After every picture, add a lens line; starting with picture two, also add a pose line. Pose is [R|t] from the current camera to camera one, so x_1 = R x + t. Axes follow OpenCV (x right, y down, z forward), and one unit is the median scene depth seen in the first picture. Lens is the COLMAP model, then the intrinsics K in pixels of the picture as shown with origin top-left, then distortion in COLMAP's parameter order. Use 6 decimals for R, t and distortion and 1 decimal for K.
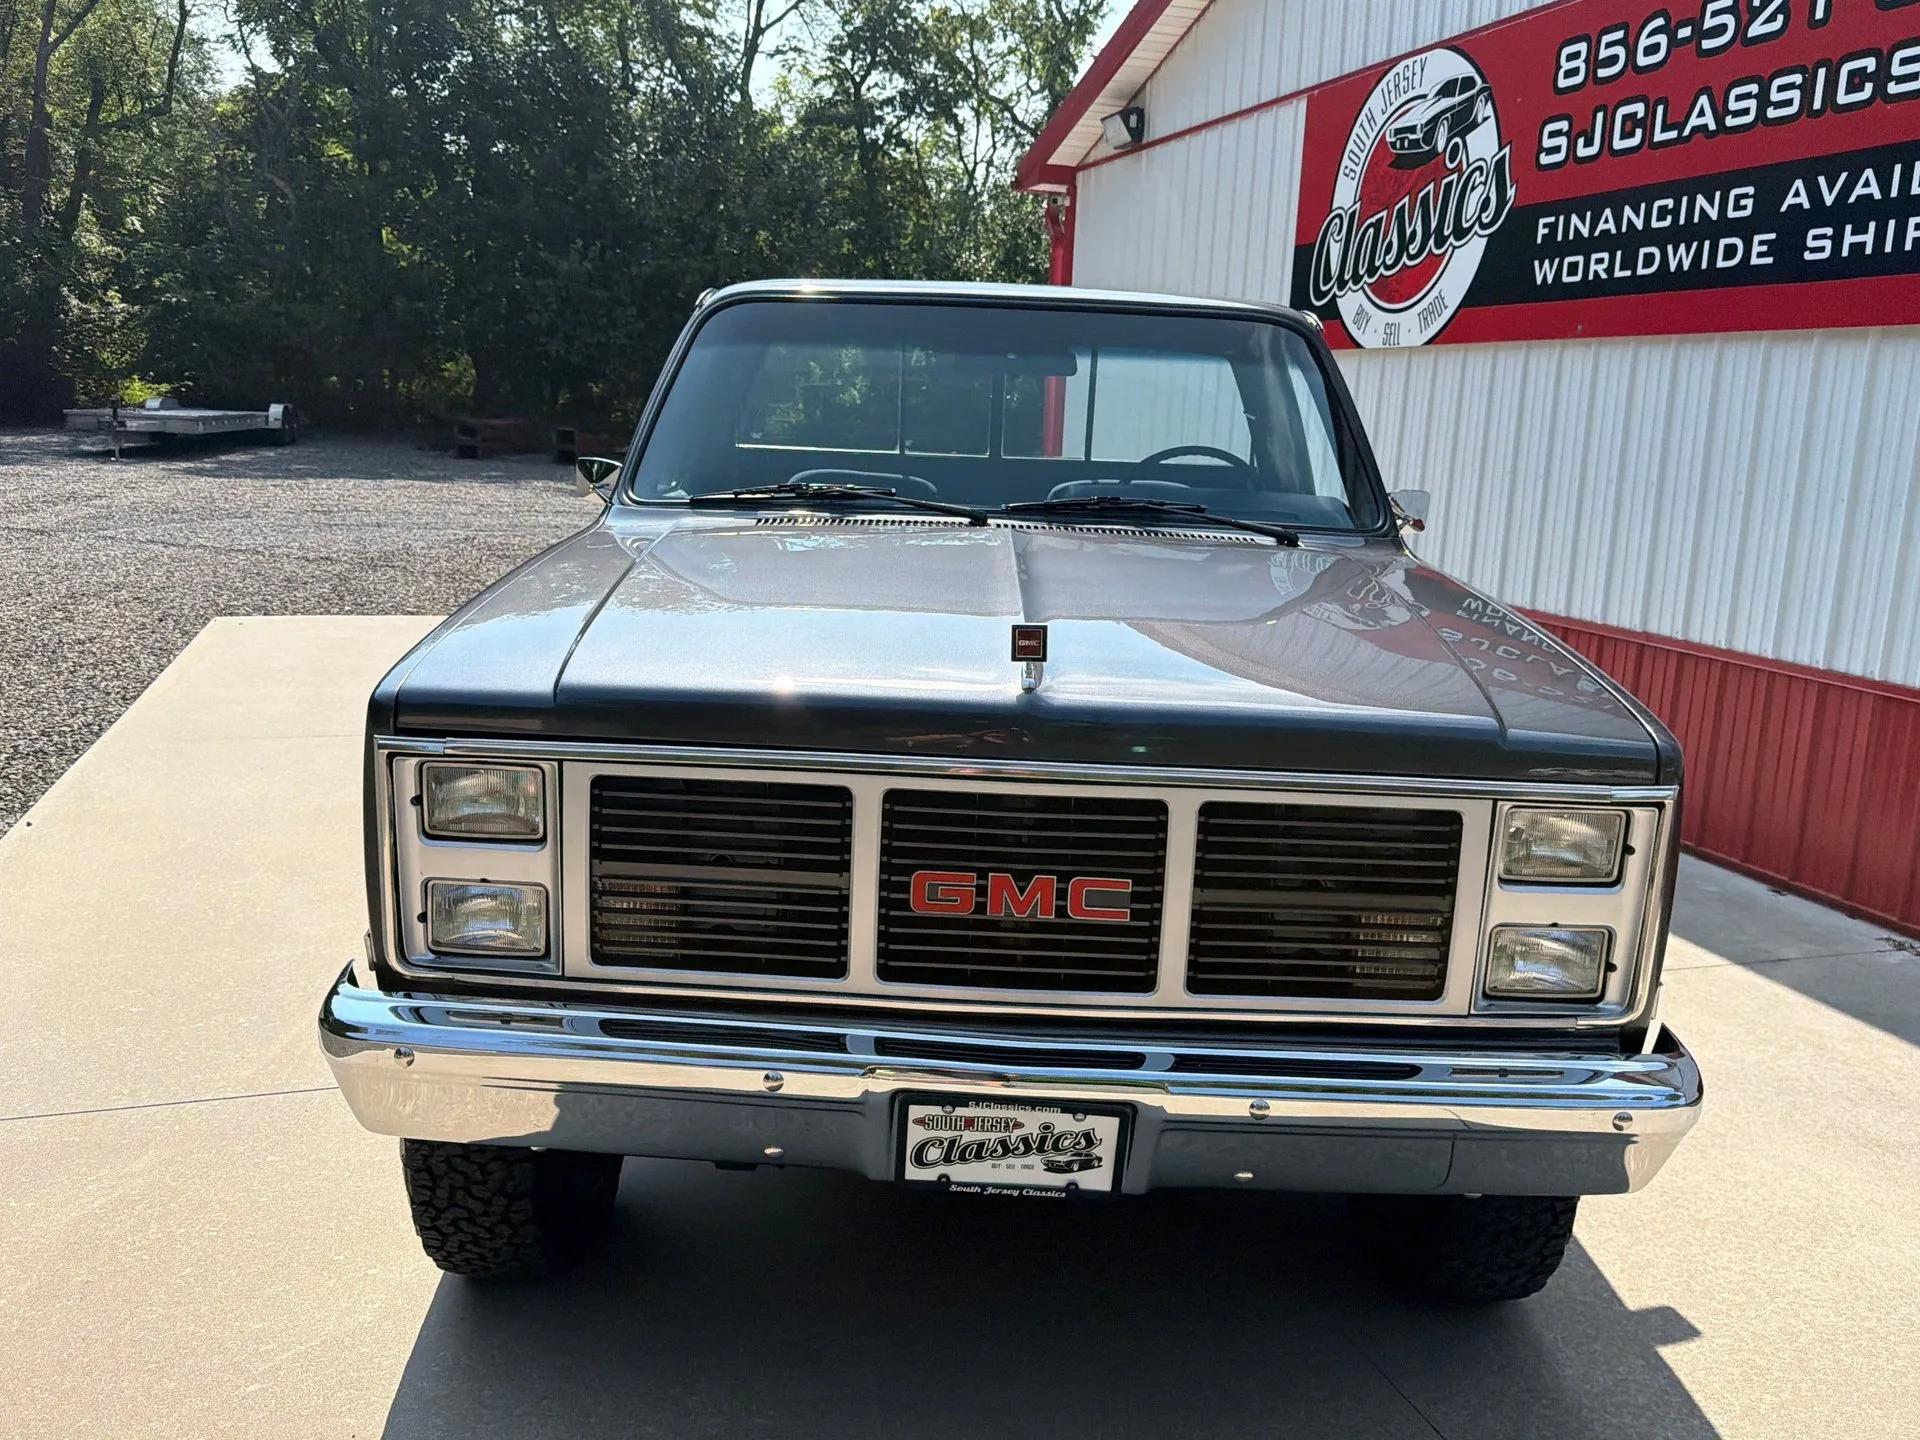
lens RADIAL K [[1591.0, 0, 950.0], [0, 1591.0, 686.0], [0, 0, 1]] dist [0.053575, -0.077890]
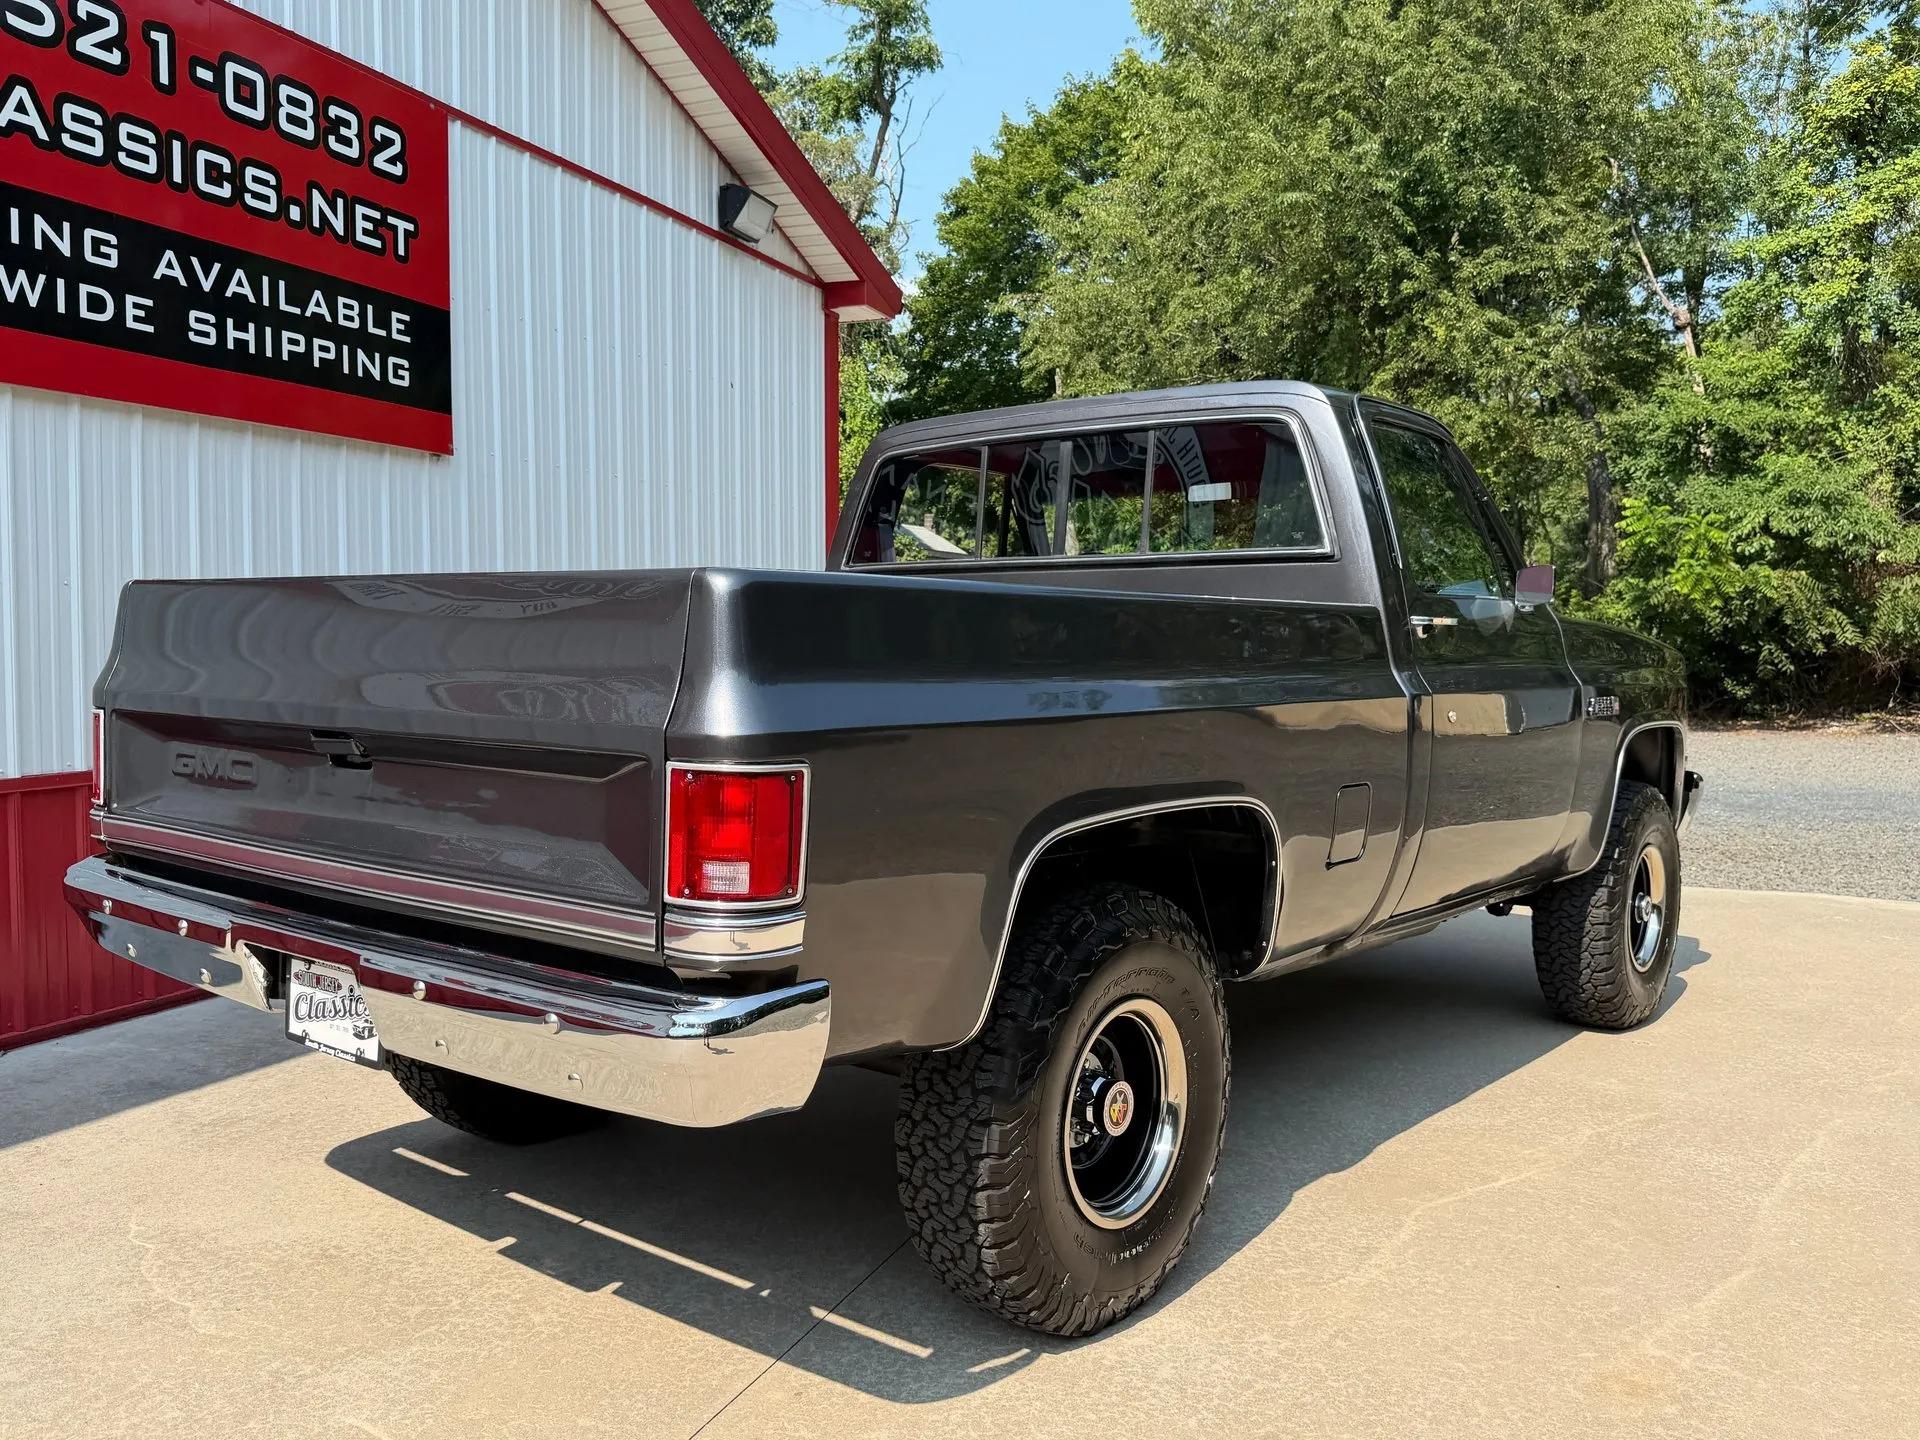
lens RADIAL K [[1591.0, 0, 936.7], [0, 1591.0, 705.9], [0, 0, 1]] dist [0.053575, -0.077890]
pose [[-0.757945, -0.063900, 0.649182, -0.407518], [0.083134, 0.977613, 0.193291, -0.190140], [-0.647000, 0.200473, -0.735664, 1.376437]]
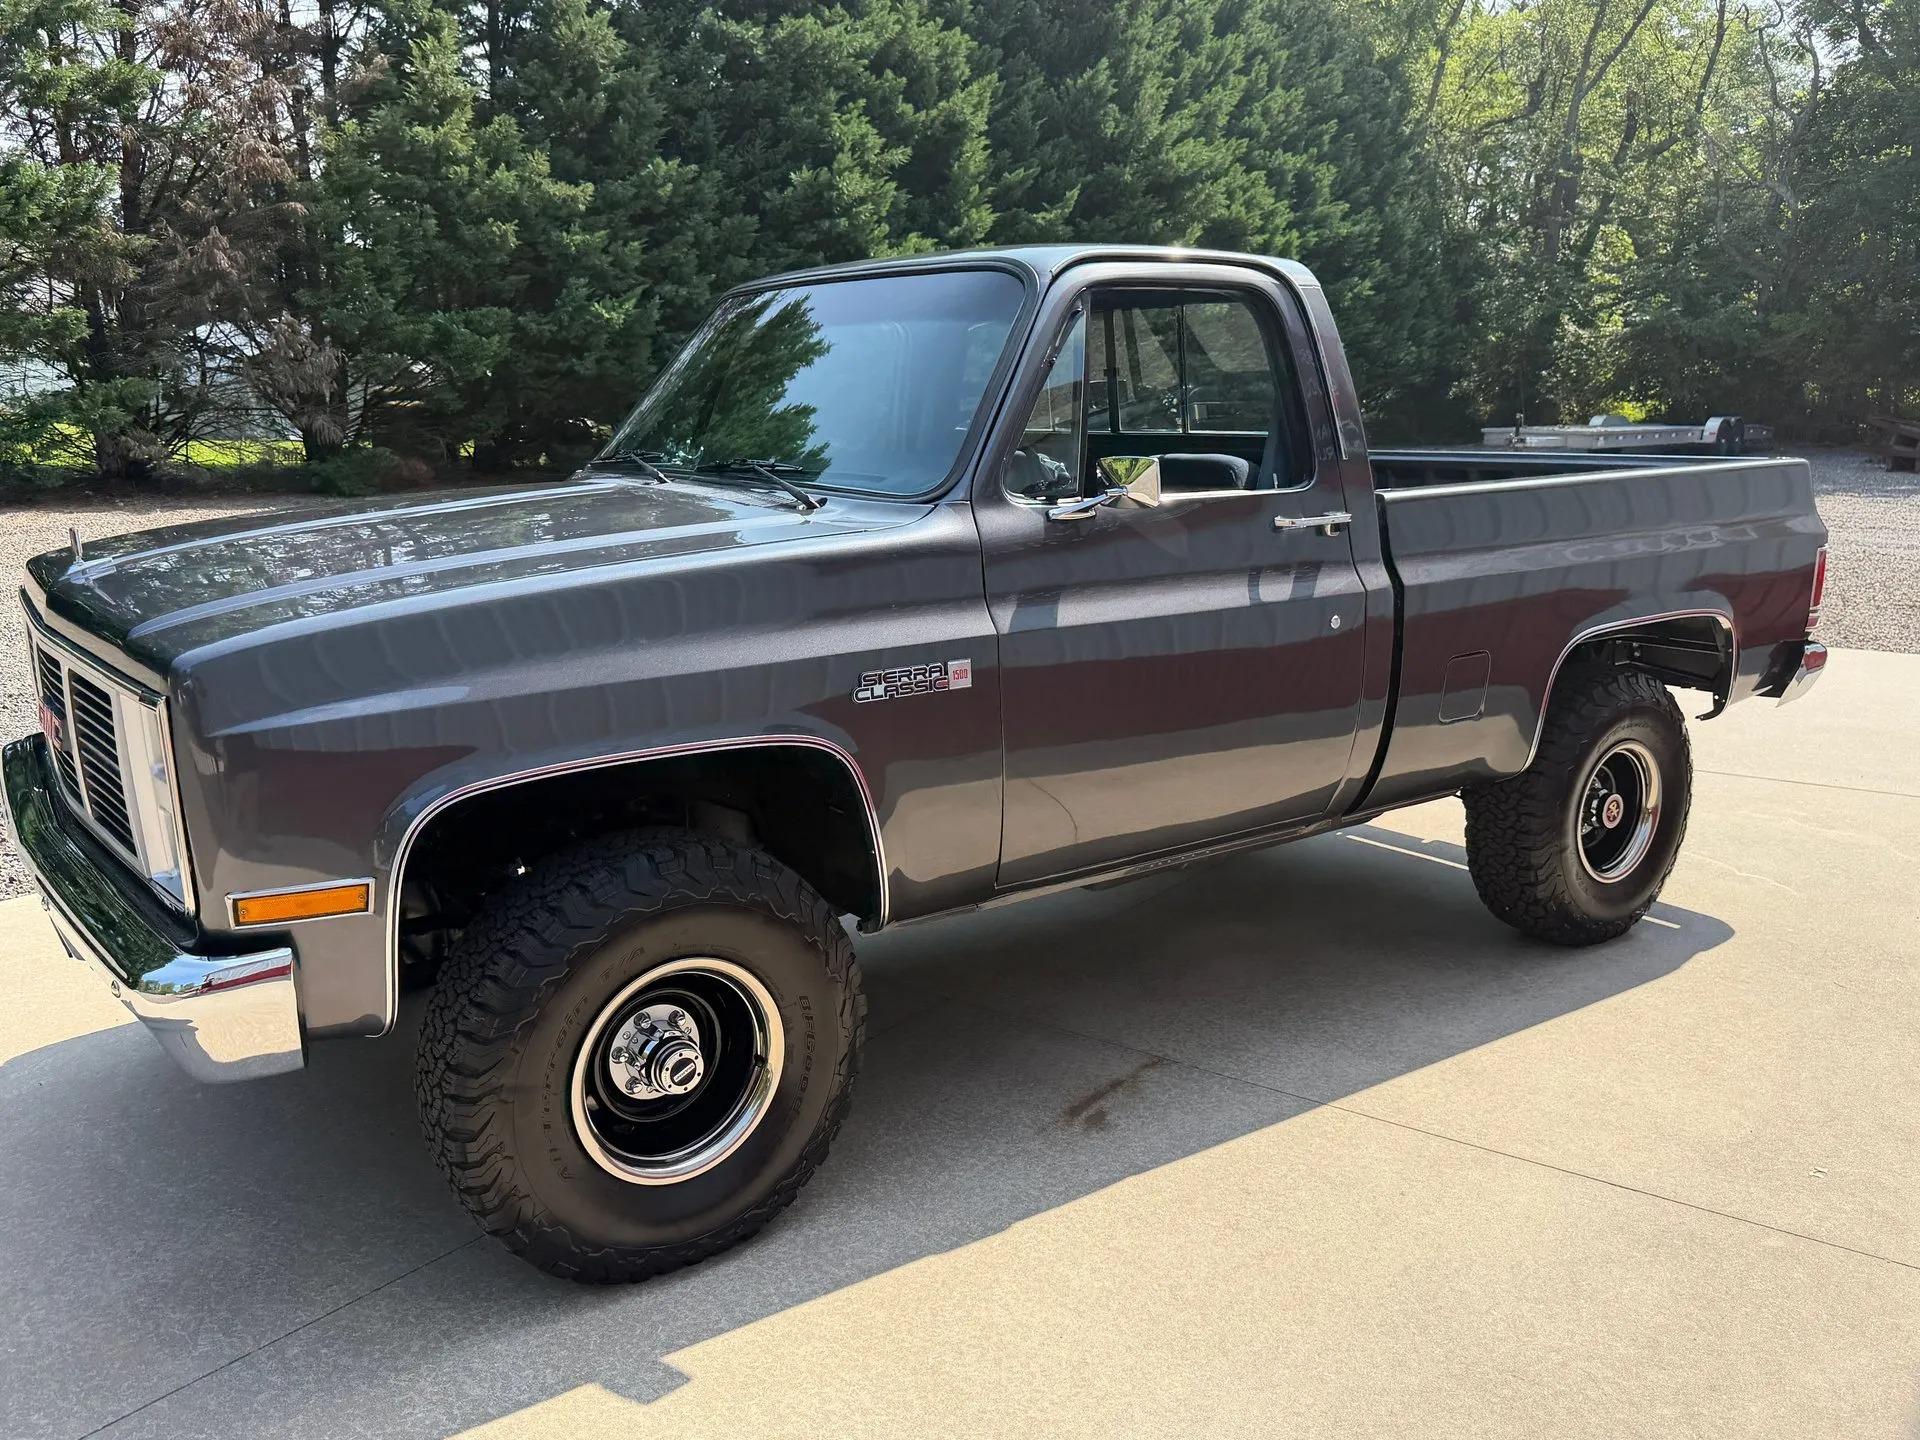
lens RADIAL K [[1591.0, 0, 957.3], [0, 1591.0, 687.5], [0, 0, 1]] dist [0.053575, -0.077890]
pose [[0.585938, 0.107326, -0.803217, 0.600607], [-0.116765, 0.992029, 0.047376, -0.022238], [0.801900, 0.066028, 0.593799, 0.289850]]
